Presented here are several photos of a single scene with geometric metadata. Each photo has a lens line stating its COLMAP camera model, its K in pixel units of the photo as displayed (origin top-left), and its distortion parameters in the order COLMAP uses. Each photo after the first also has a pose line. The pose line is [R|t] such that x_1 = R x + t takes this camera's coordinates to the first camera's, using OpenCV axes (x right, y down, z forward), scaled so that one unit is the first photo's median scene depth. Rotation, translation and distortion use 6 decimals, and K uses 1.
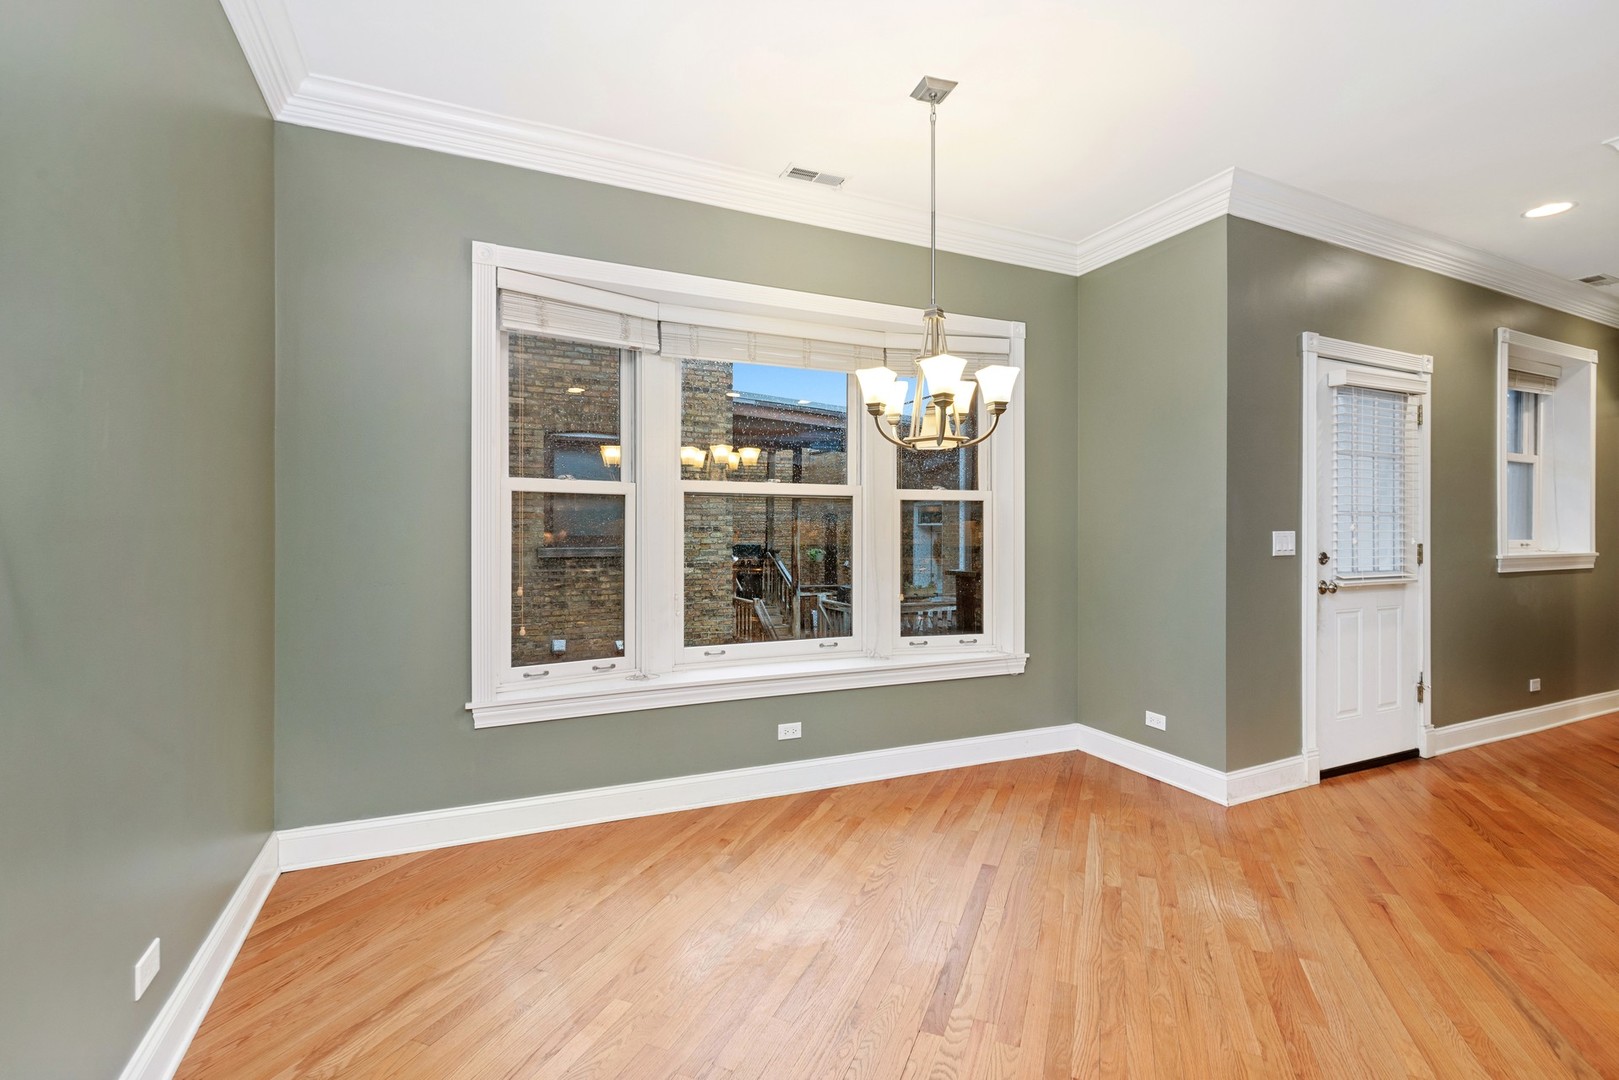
lens RADIAL K [[729.0, 0, 815.0], [0, 729.0, 532.6], [0, 0, 1]] dist [-0.000126, 0.000211]
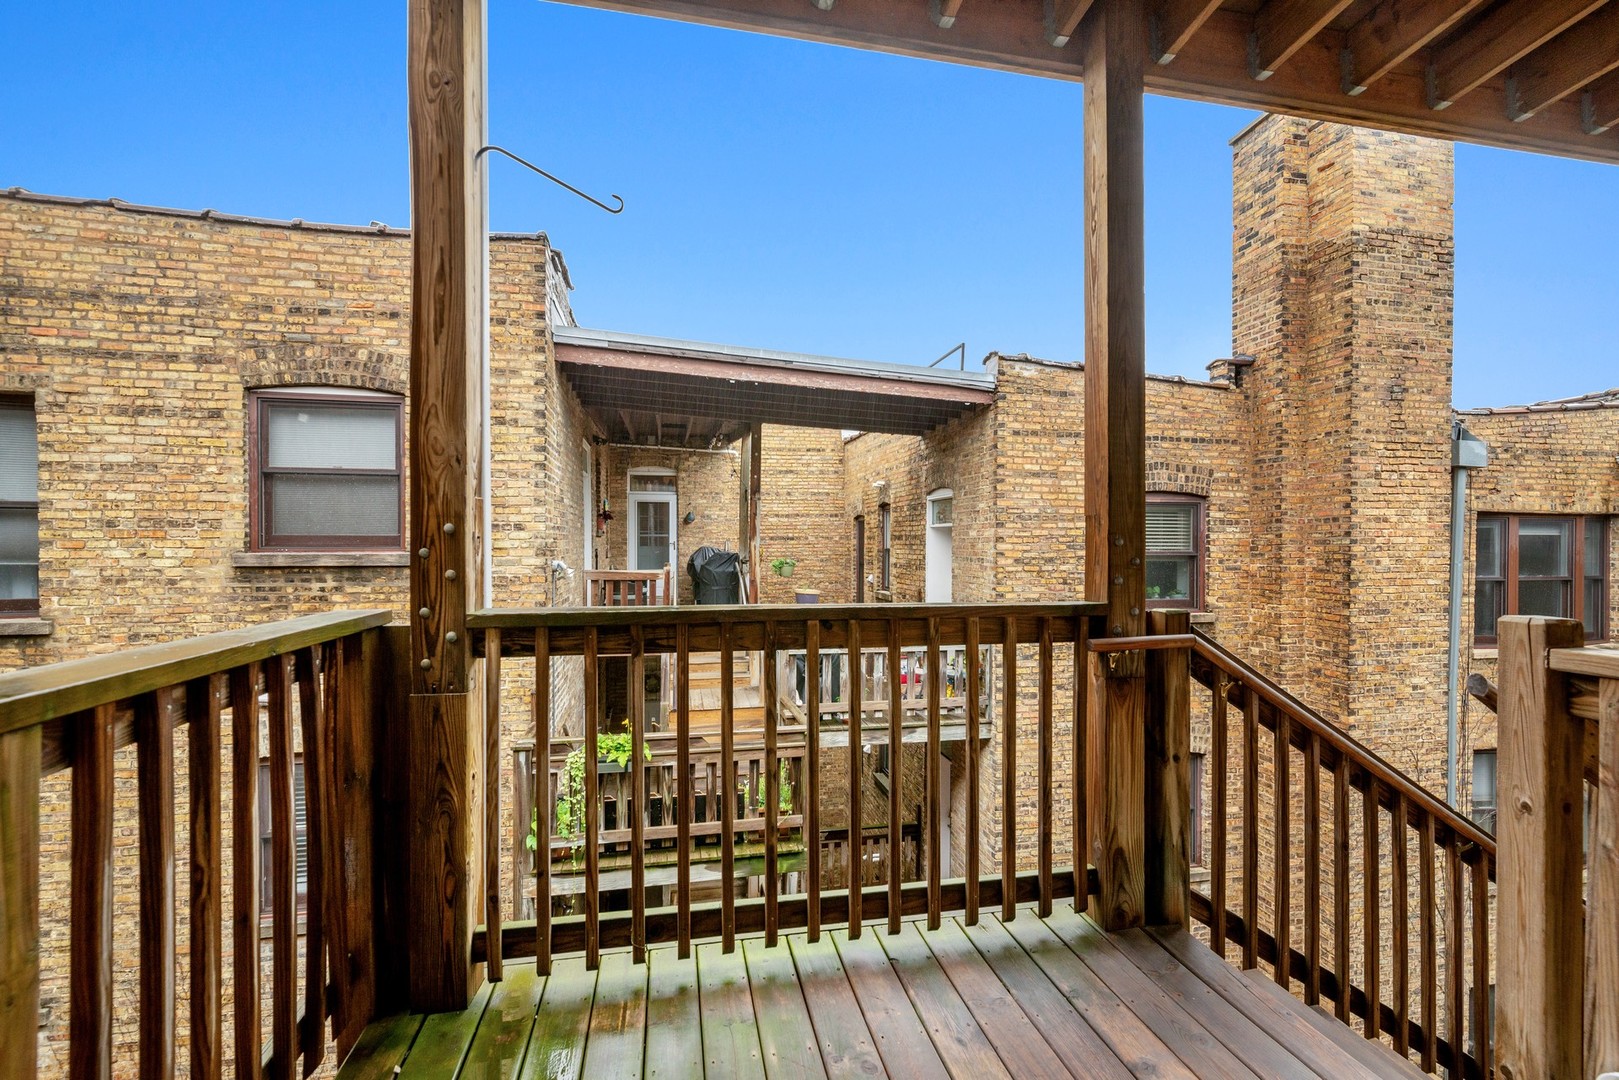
lens RADIAL K [[714.3, 0, 814.7], [0, 714.3, 544.2], [0, 0, 1]] dist [0.000478, -0.000578]
pose [[0.971487, 0.003279, -0.237069, 0.298401], [-0.002768, 0.999993, 0.002489, 0.009176], [0.237076, -0.001762, 0.971490, 0.434676]]
